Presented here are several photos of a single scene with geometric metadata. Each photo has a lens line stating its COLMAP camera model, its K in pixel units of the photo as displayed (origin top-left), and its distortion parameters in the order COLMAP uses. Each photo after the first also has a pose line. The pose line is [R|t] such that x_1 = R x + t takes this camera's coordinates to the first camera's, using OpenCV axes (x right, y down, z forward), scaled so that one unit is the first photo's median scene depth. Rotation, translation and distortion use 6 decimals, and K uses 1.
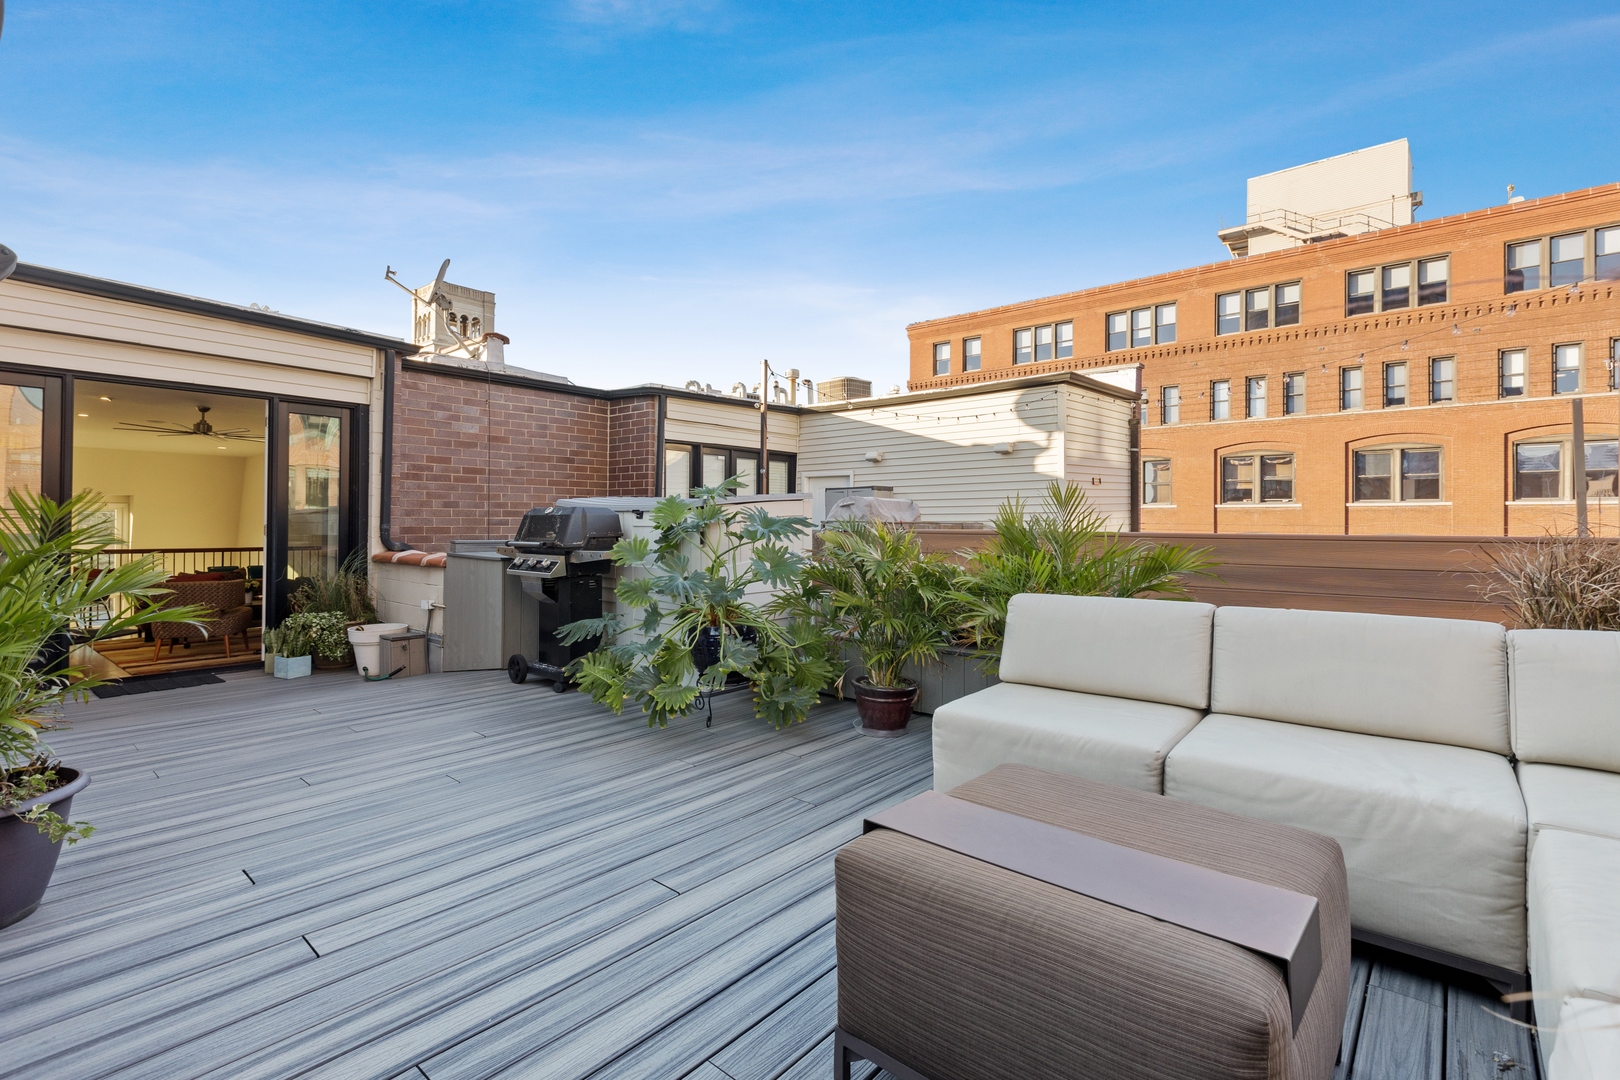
lens RADIAL K [[735.6, 0, 806.3], [0, 735.6, 538.3], [0, 0, 1]] dist [-0.019334, 0.012338]
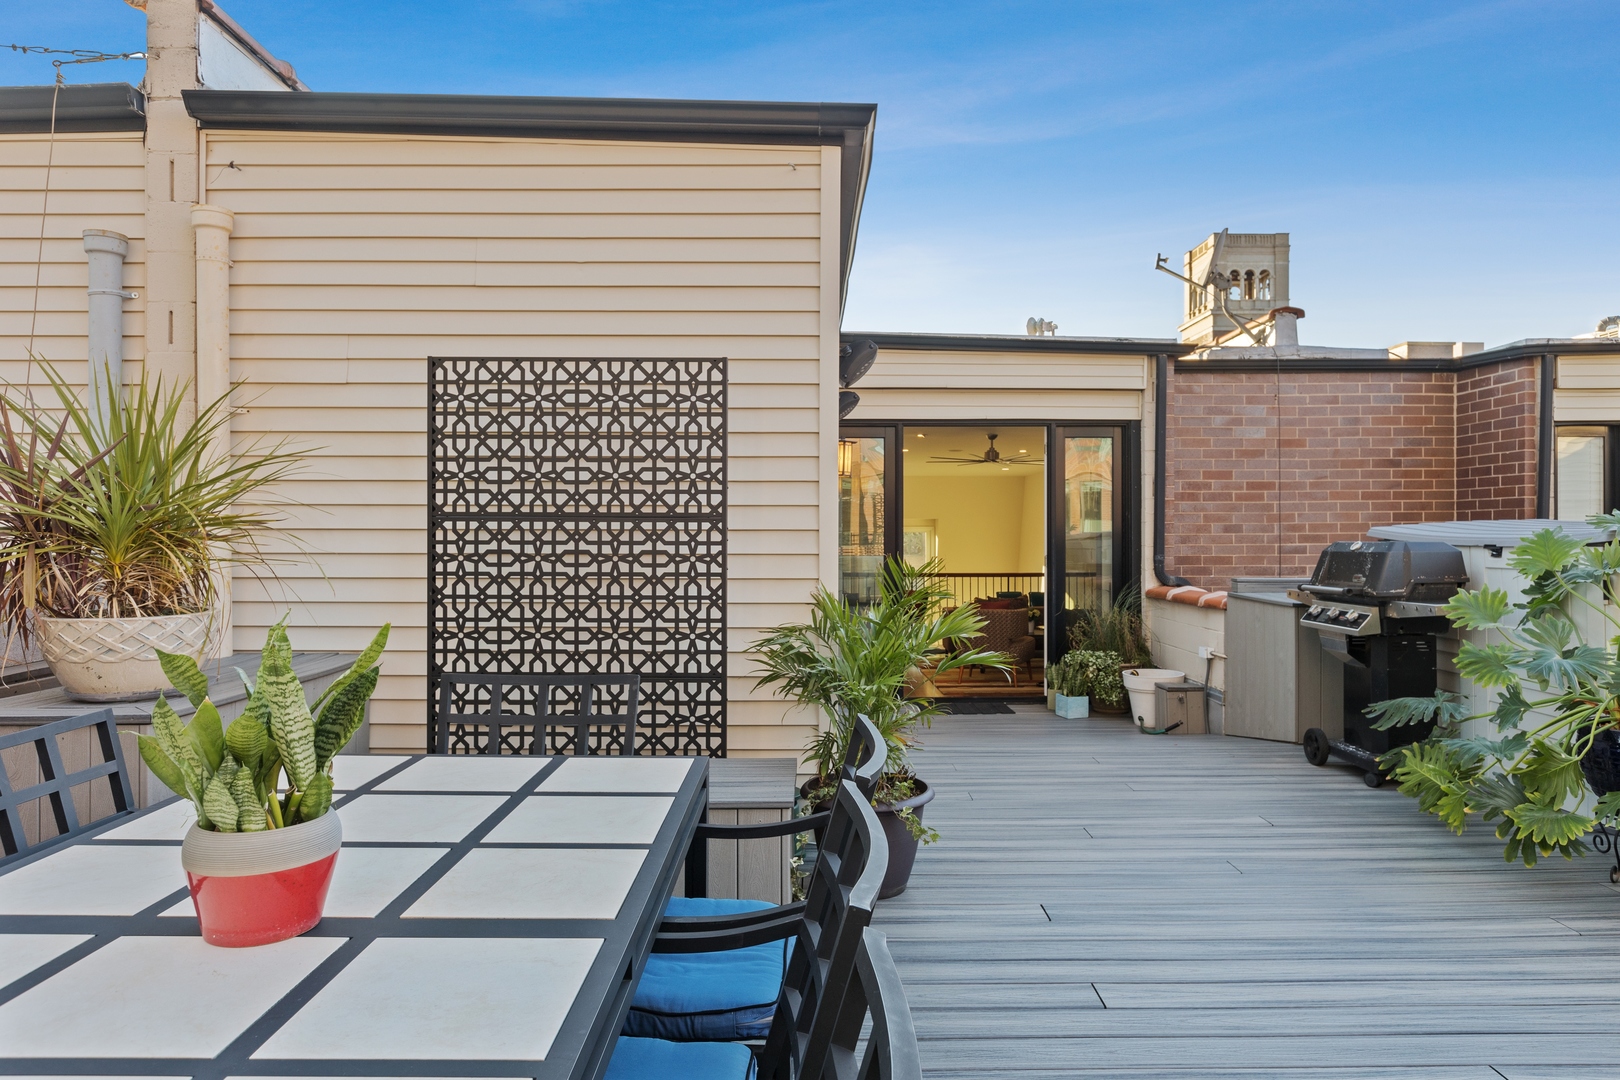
lens RADIAL K [[964.5, 0, 805.2], [0, 964.5, 531.6], [0, 0, 1]] dist [-0.000503, 0.002393]
pose [[0.641708, -0.017815, -0.766742, 0.061897], [0.006611, 0.999822, -0.017698, -0.042912], [0.766921, 0.006288, 0.641711, -0.107325]]
